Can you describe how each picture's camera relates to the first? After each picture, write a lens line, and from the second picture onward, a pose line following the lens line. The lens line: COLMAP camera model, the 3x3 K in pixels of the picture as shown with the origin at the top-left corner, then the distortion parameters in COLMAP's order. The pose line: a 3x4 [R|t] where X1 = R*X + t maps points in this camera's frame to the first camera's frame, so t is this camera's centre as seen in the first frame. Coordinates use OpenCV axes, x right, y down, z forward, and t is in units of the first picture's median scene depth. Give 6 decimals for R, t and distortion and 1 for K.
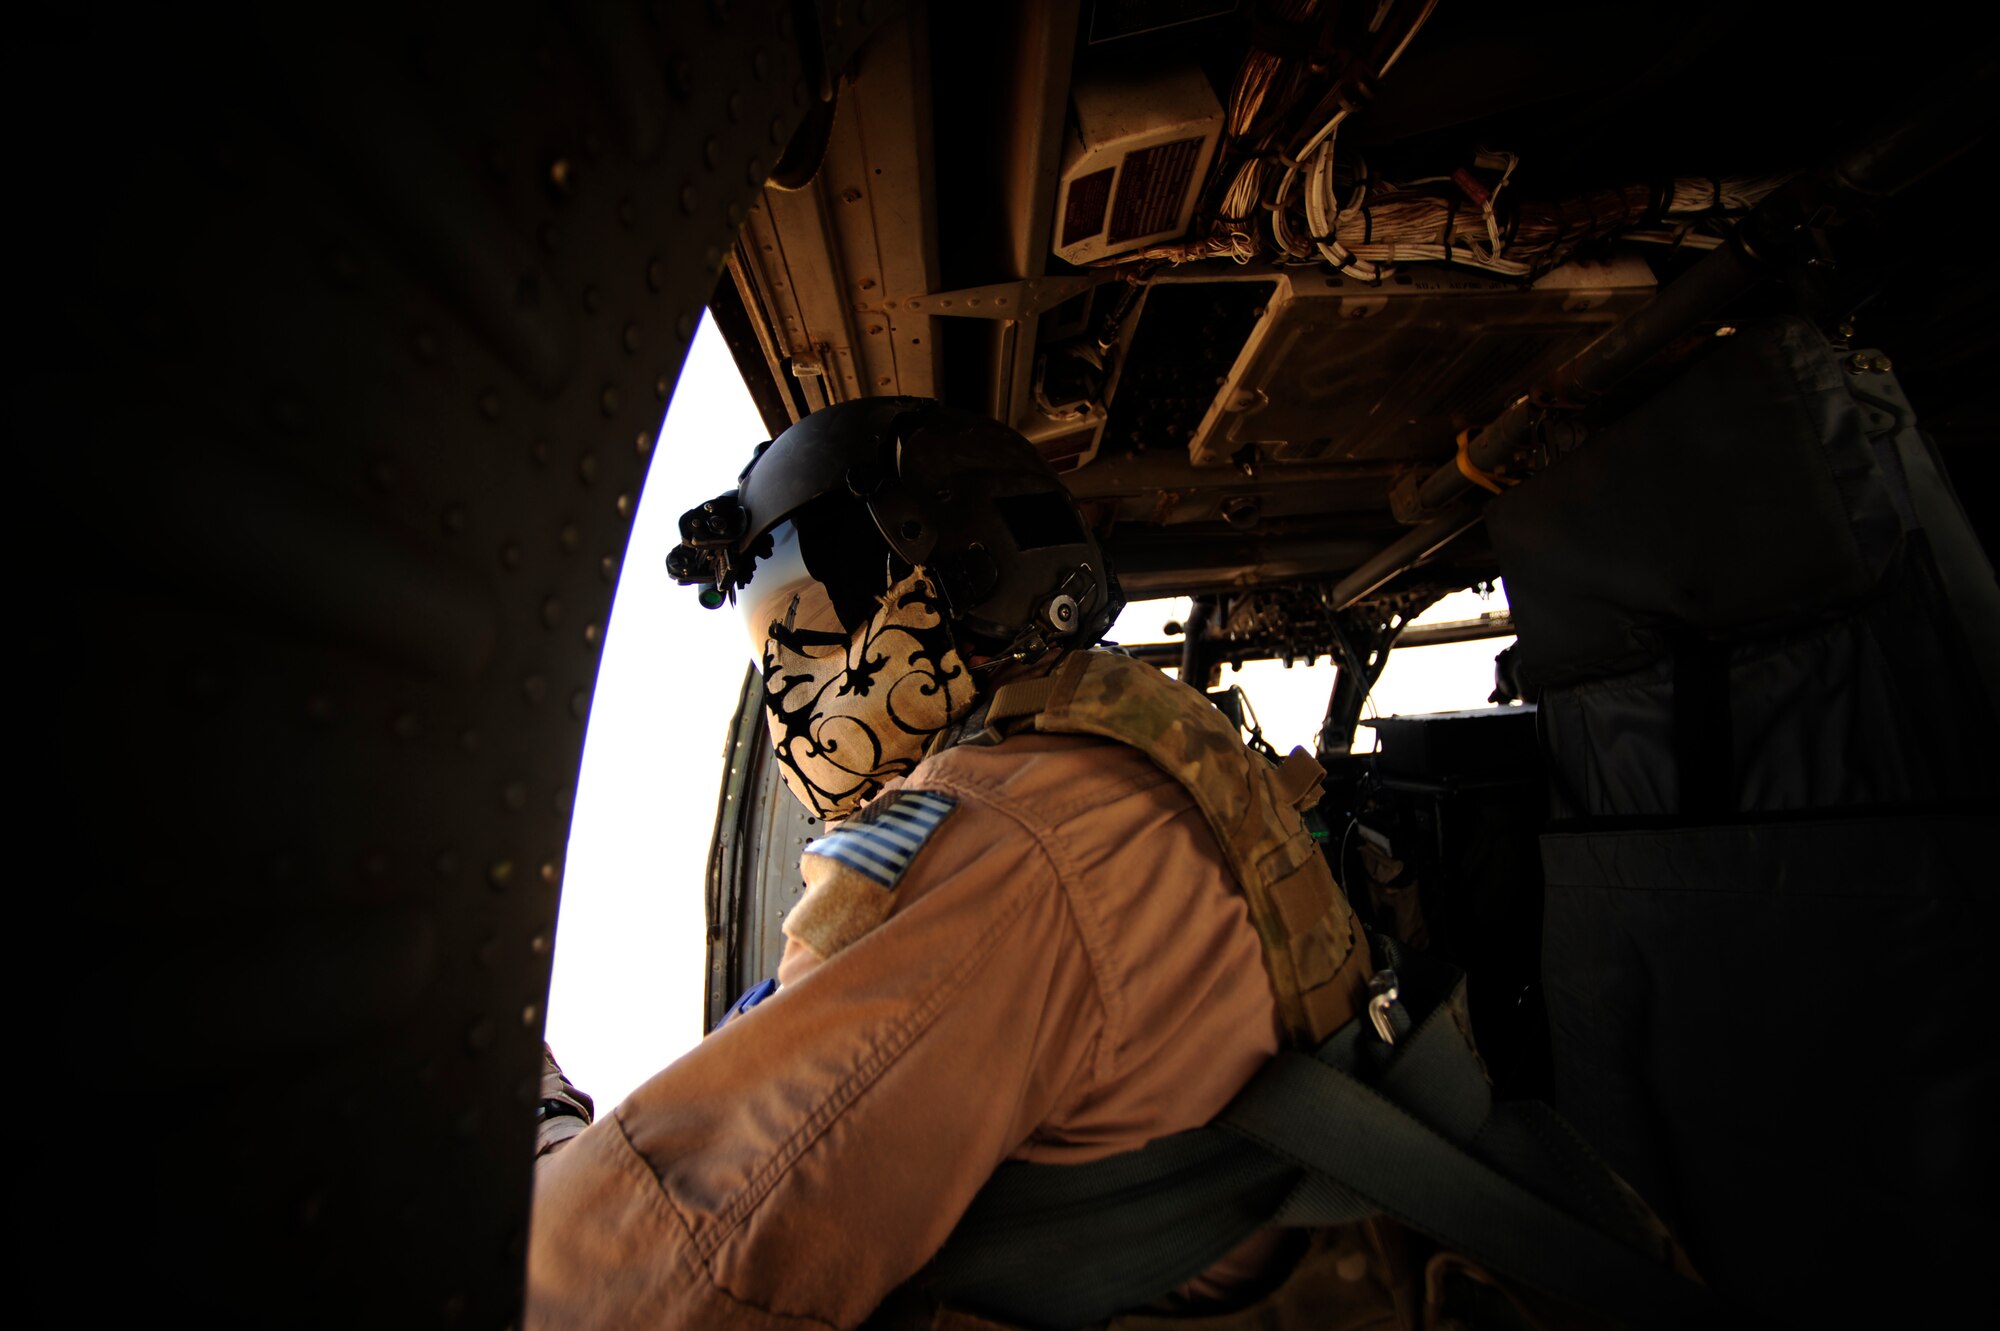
lens RADIAL K [[808.7, 0, 1000.0], [0, 808.7, 665.5], [0, 0, 1]] dist [-0.000816, -0.000039]
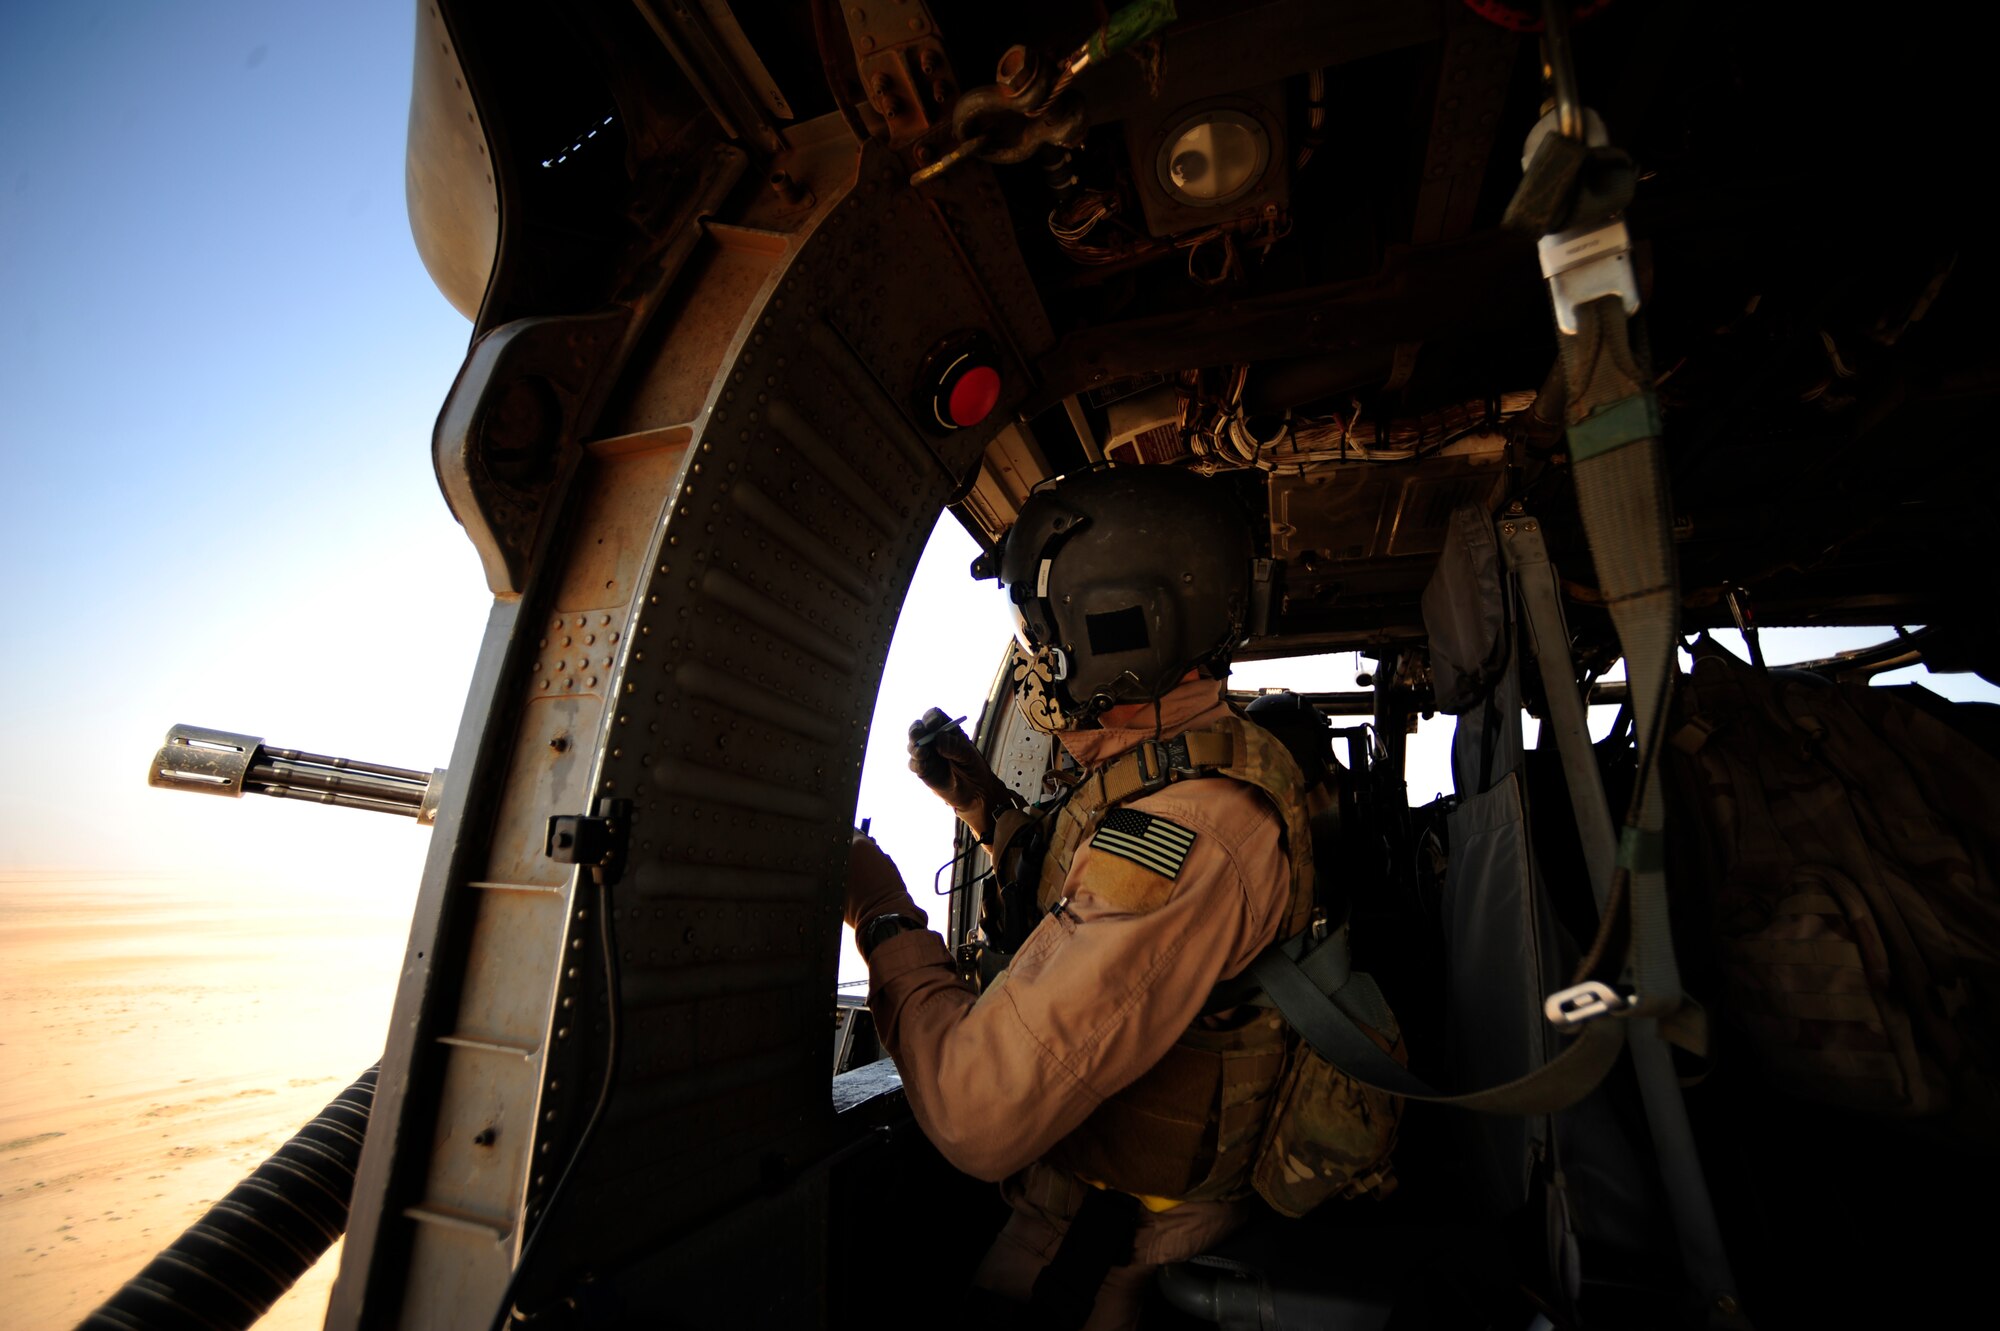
lens RADIAL K [[808.7, 0, 1000.0], [0, 808.7, 665.5], [0, 0, 1]] dist [-0.000816, -0.000039]
pose [[0.922686, 0.008072, -0.385467, 0.546383], [-0.034270, 0.997541, -0.061142, 0.069096], [0.384025, 0.069624, 0.920694, -0.834732]]
